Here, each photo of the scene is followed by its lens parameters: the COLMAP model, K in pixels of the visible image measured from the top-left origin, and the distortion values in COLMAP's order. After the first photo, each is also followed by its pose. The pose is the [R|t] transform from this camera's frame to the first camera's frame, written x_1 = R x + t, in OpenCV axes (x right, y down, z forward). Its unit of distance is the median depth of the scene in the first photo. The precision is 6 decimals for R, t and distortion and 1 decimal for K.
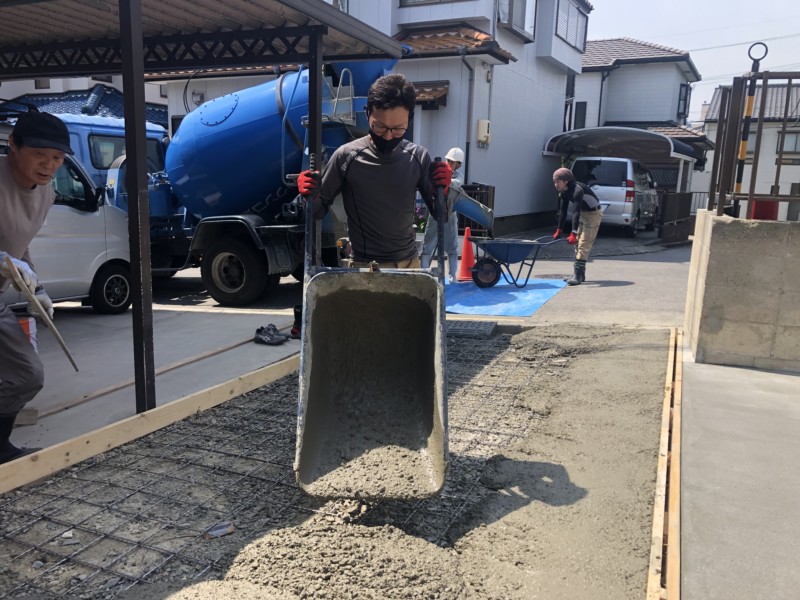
lens RADIAL K [[644.1, 0, 399.5], [0, 644.1, 296.0], [0, 0, 1]] dist [0.035656, -0.027477]
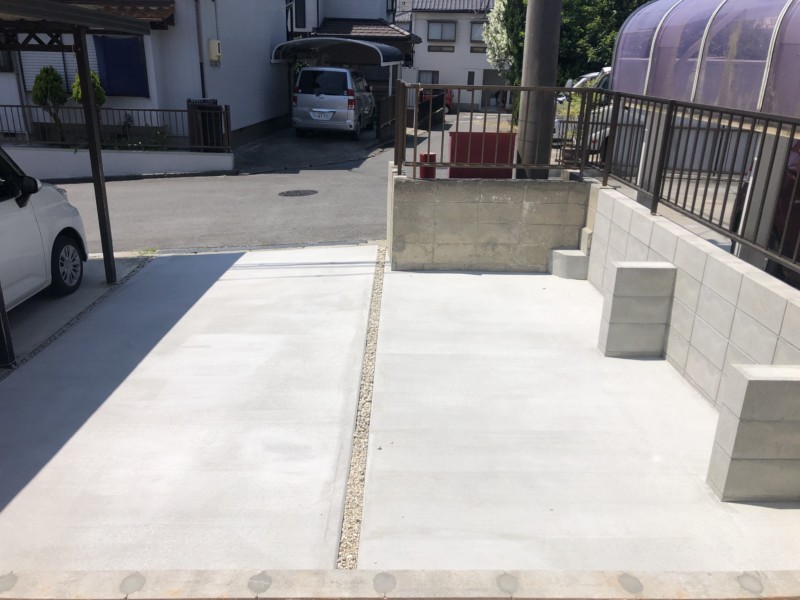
lens RADIAL K [[644.1, 0, 405.3], [0, 644.1, 301.5], [0, 0, 1]] dist [0.035656, -0.027477]
pose [[0.917025, -0.143167, 0.372246, -0.032901], [0.068213, 0.975898, 0.207291, -0.043627], [-0.392952, -0.164699, 0.904690, -0.133741]]
